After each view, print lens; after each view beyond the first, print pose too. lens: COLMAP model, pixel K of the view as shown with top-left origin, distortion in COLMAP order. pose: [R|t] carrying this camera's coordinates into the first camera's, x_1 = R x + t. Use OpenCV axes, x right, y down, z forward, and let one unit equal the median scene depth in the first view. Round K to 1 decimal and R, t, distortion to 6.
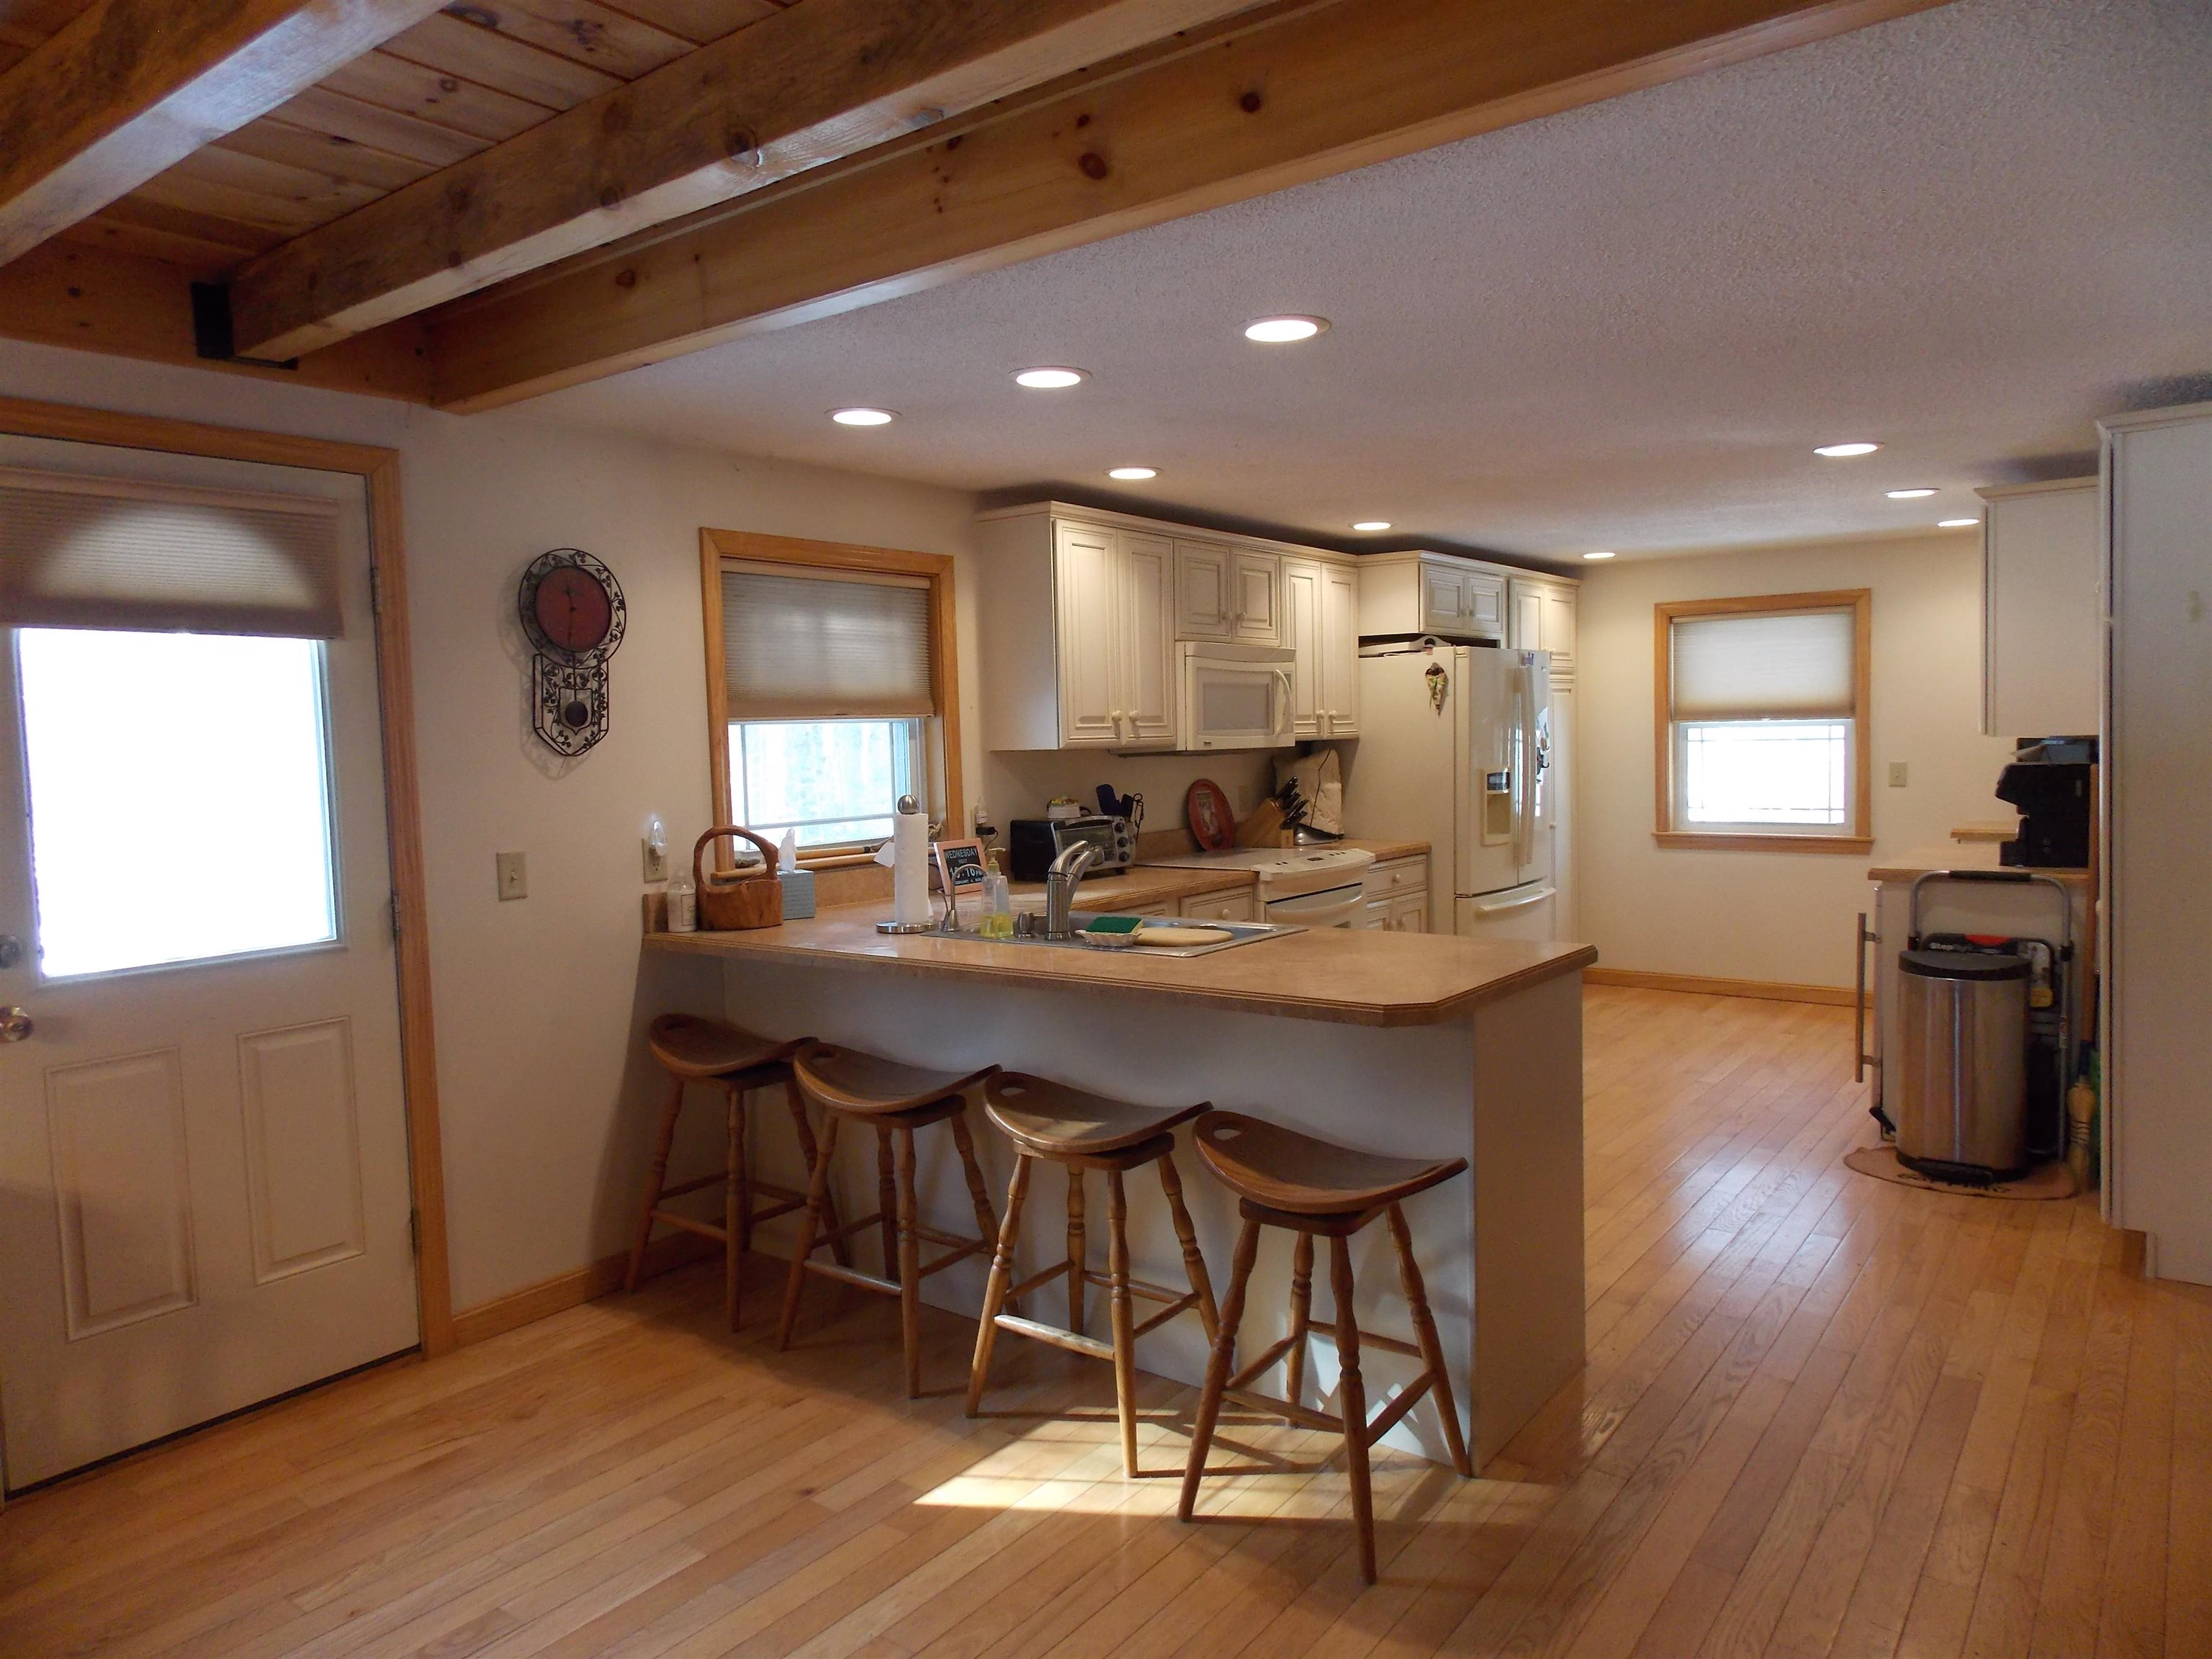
lens RADIAL K [[1459.7, 0, 1107.3], [0, 1459.7, 814.3], [0, 0, 1]] dist [0.005435, -0.005702]
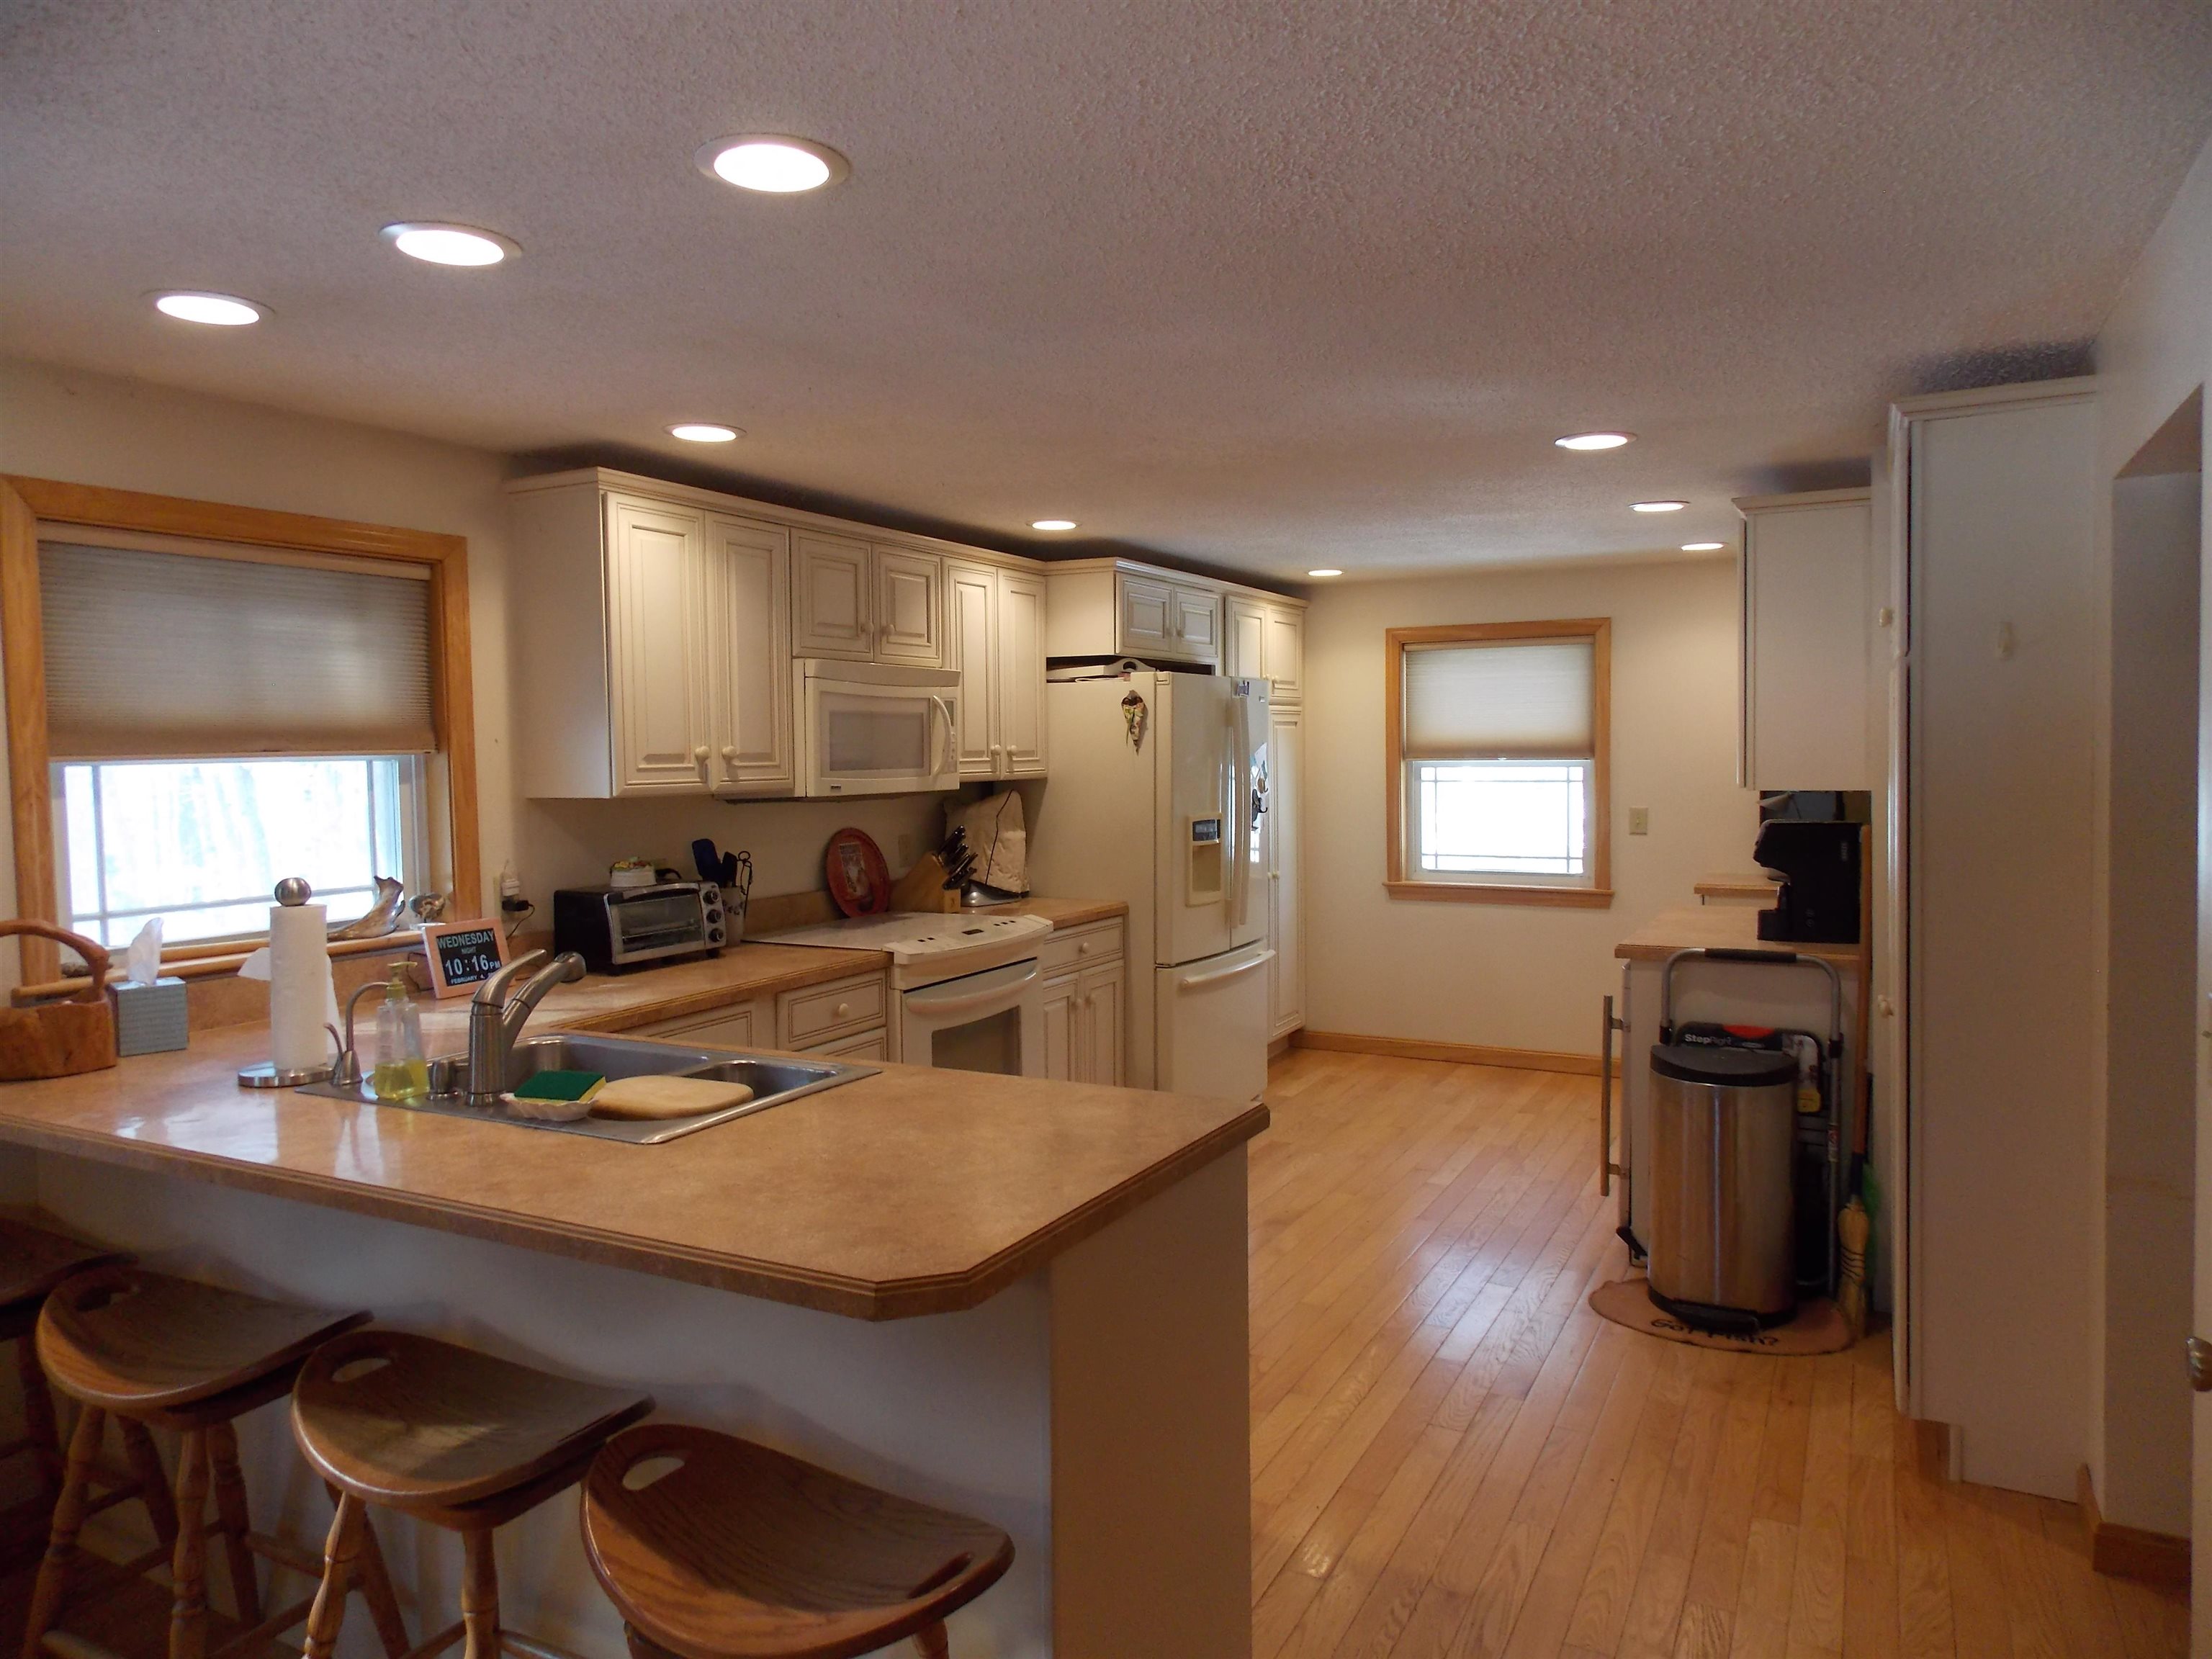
lens RADIAL K [[1459.7, 0, 1107.3], [0, 1459.7, 814.3], [0, 0, 1]] dist [0.005435, -0.005702]
pose [[0.987666, 0.004976, 0.156494, 0.096711], [-0.002903, 0.999905, -0.013471, -0.025555], [-0.156546, 0.012850, 0.987587, 0.207541]]
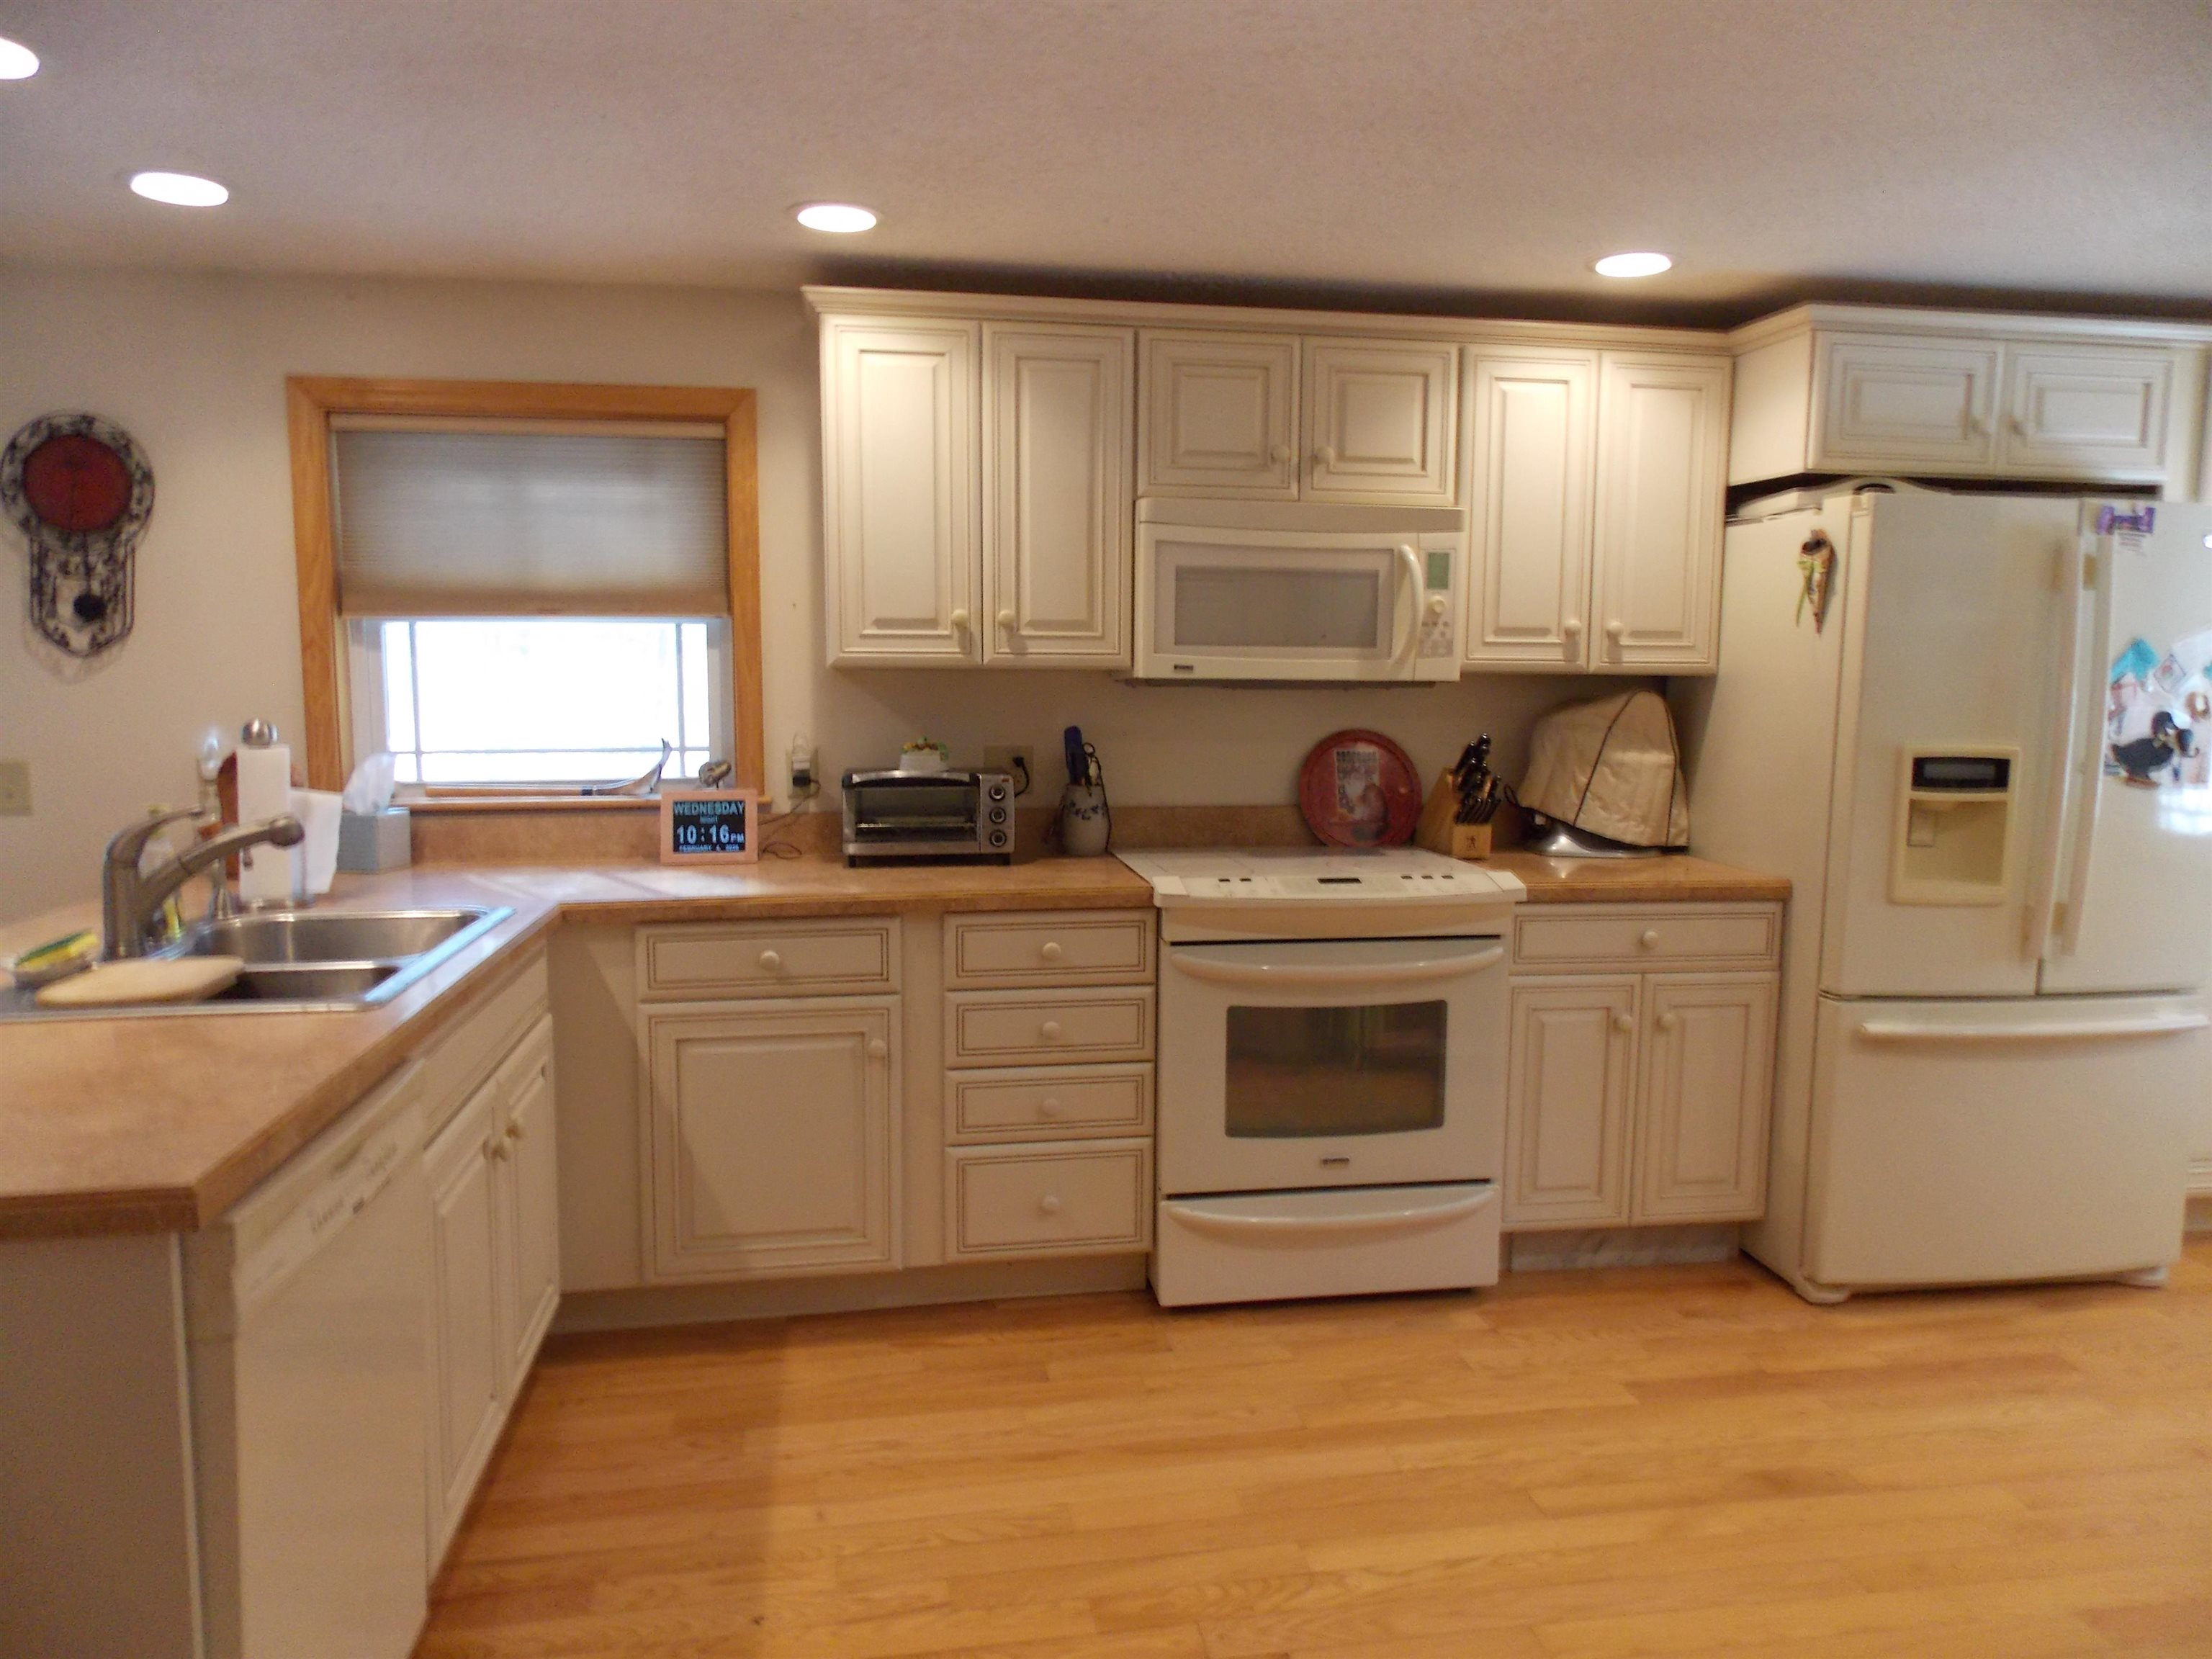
lens RADIAL K [[1435.2, 0, 1103.8], [0, 1435.2, 807.7], [0, 0, 1]] dist [-0.031208, -0.001556]
pose [[0.719396, 0.098406, -0.687594, 0.489433], [-0.063084, 0.995079, 0.076410, -0.036824], [0.691730, -0.011593, 0.722063, 0.588668]]
